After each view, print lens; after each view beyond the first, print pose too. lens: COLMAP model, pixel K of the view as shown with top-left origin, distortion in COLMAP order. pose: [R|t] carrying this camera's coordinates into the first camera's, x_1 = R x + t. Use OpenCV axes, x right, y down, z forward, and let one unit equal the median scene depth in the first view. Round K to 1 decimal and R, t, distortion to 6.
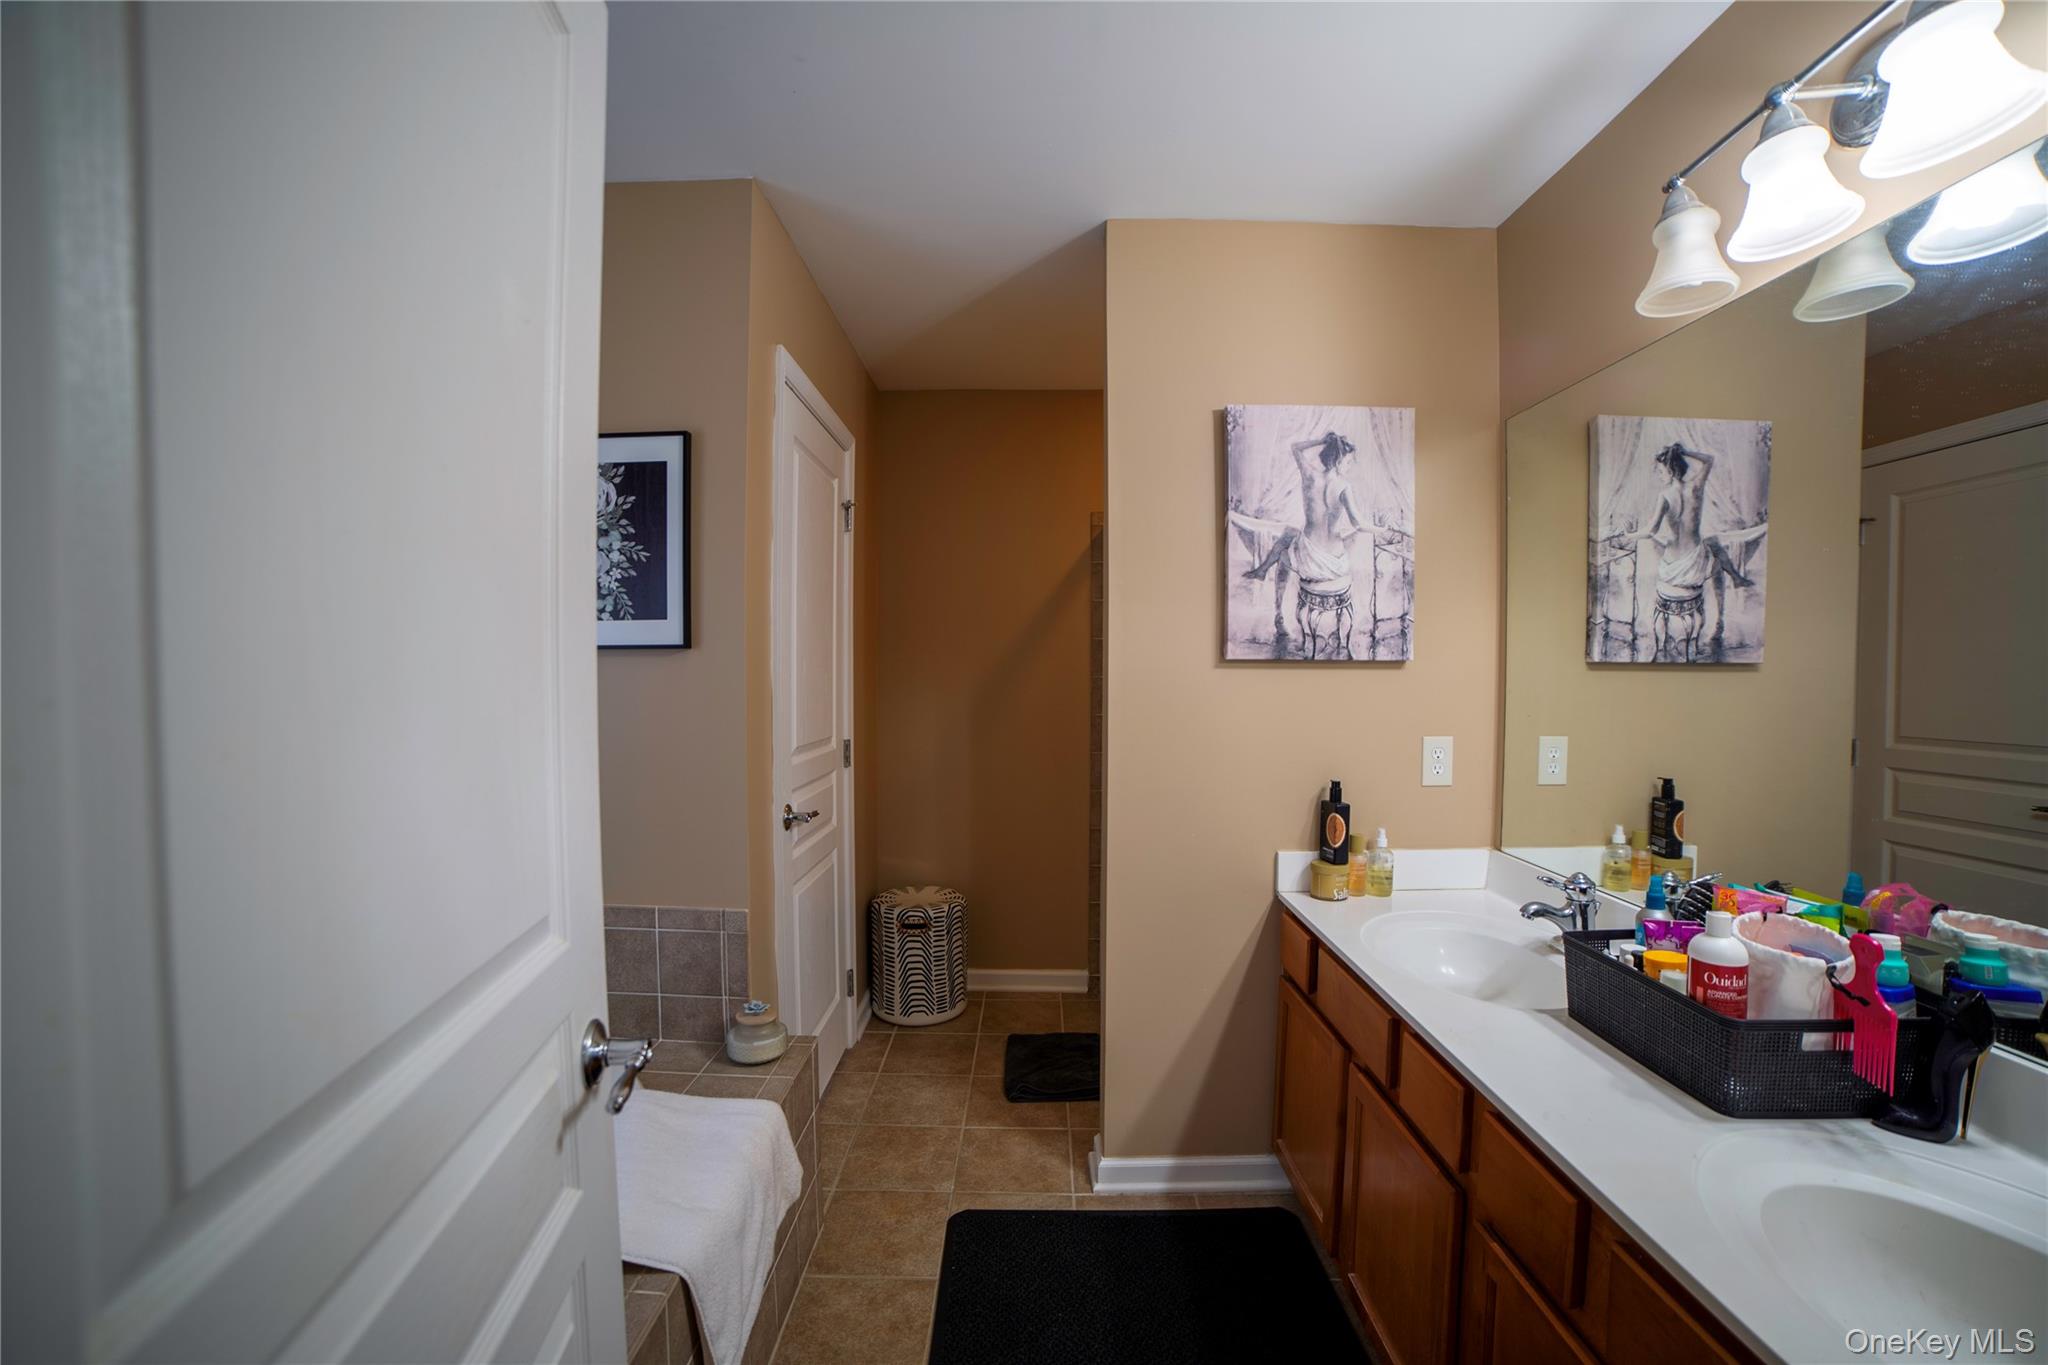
lens RADIAL K [[827.5, 0, 1022.1], [0, 827.5, 673.3], [0, 0, 1]] dist [-0.037346, 0.006612]
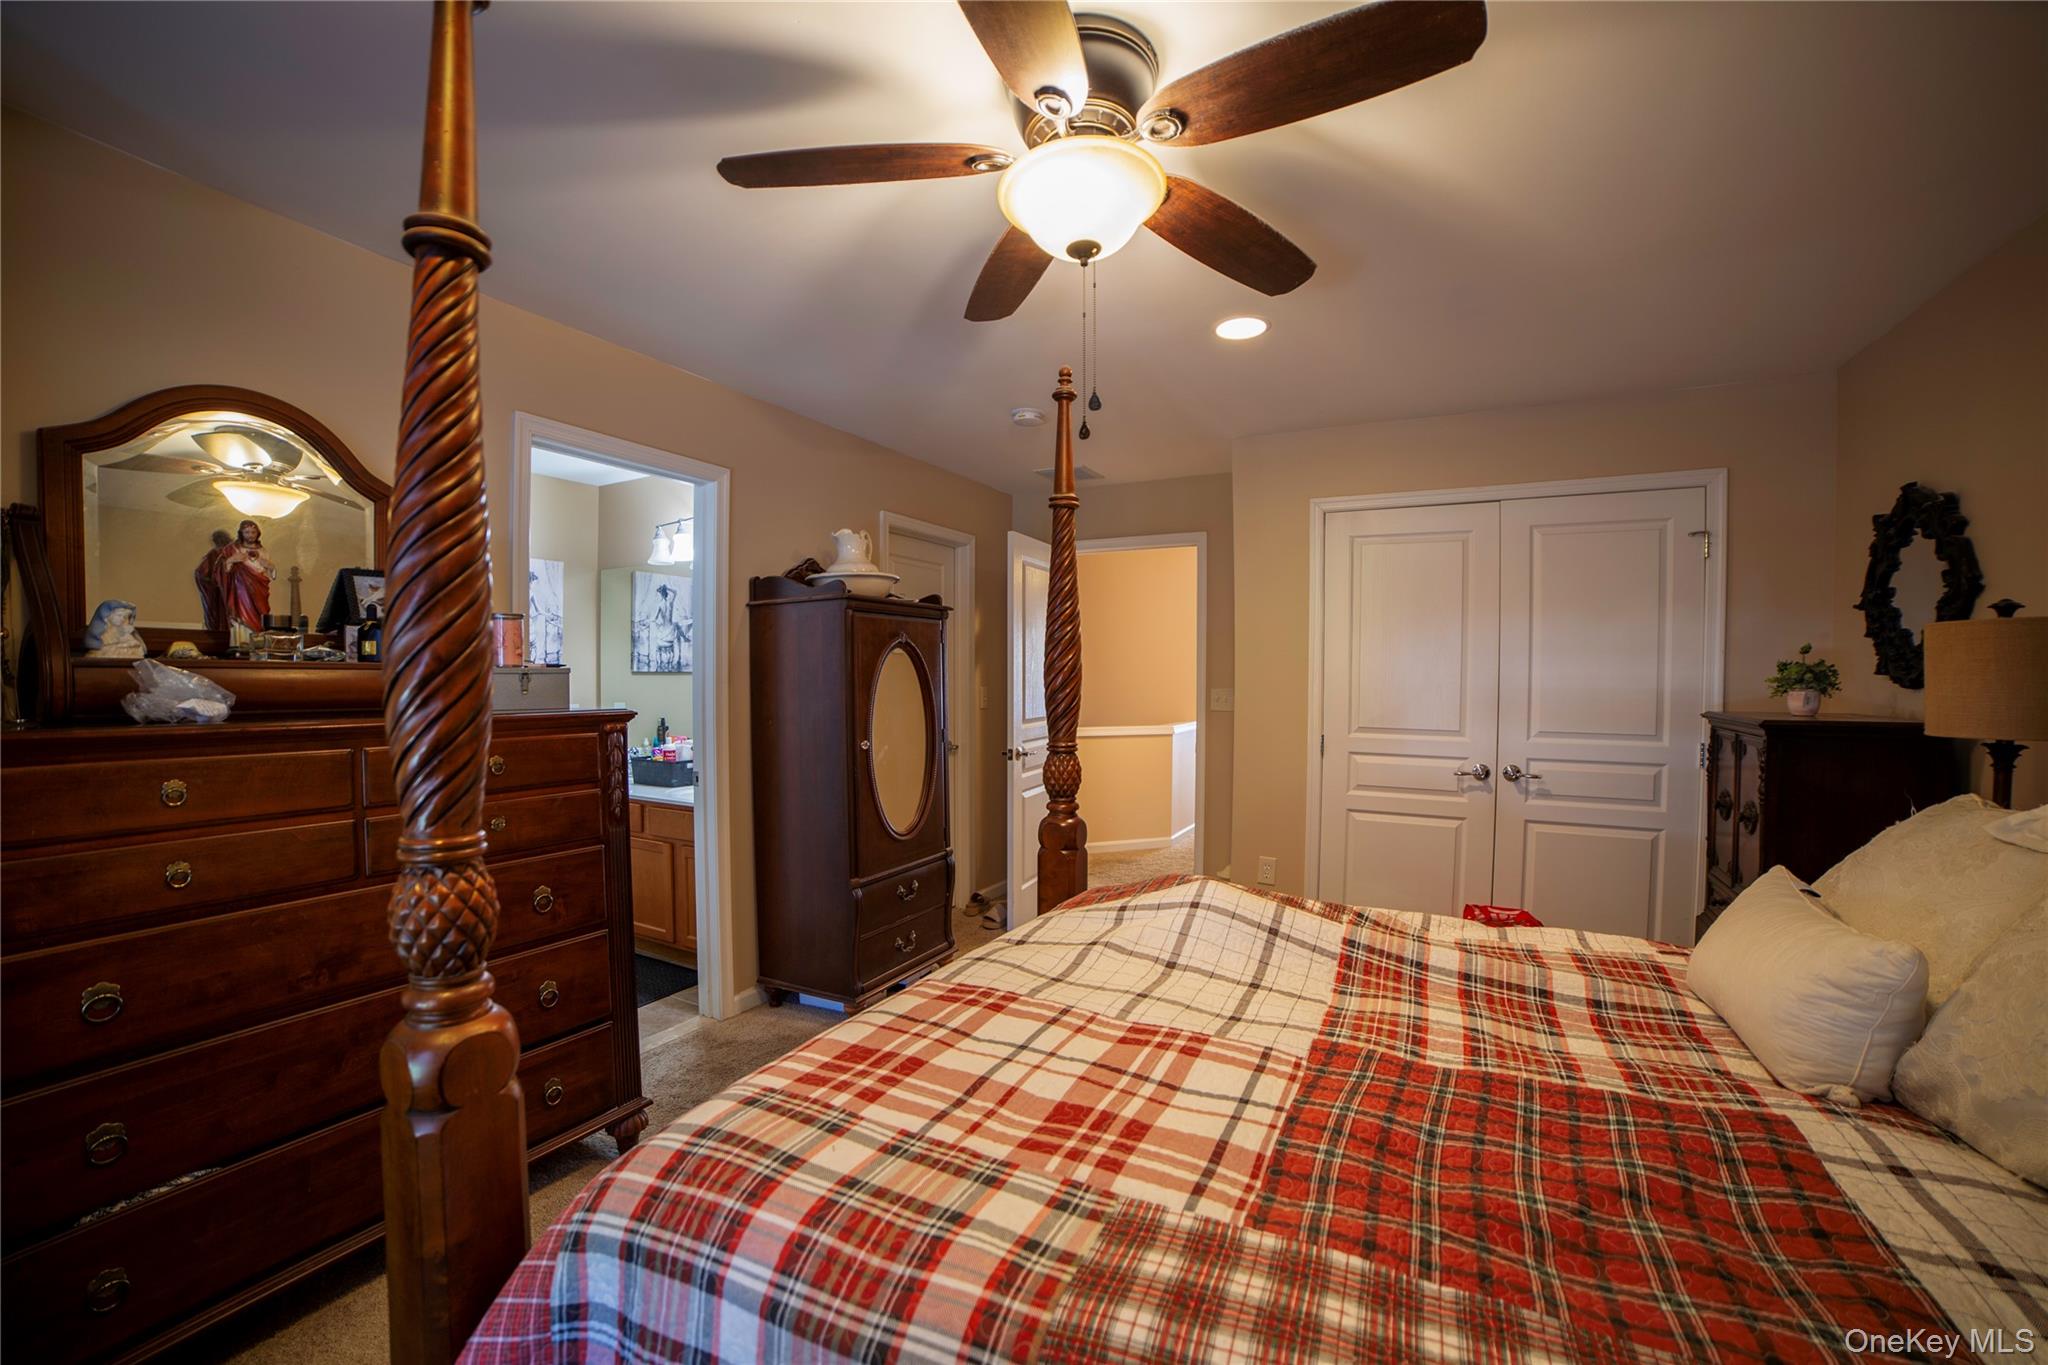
lens RADIAL K [[827.5, 0, 1021.8], [0, 827.5, 676.8], [0, 0, 1]] dist [-0.037346, 0.006612]
pose [[0.485236, -0.013788, 0.874274, -0.892775], [0.012064, 0.999886, 0.009073, -0.006791], [-0.874300, 0.006145, 0.485347, -1.219273]]
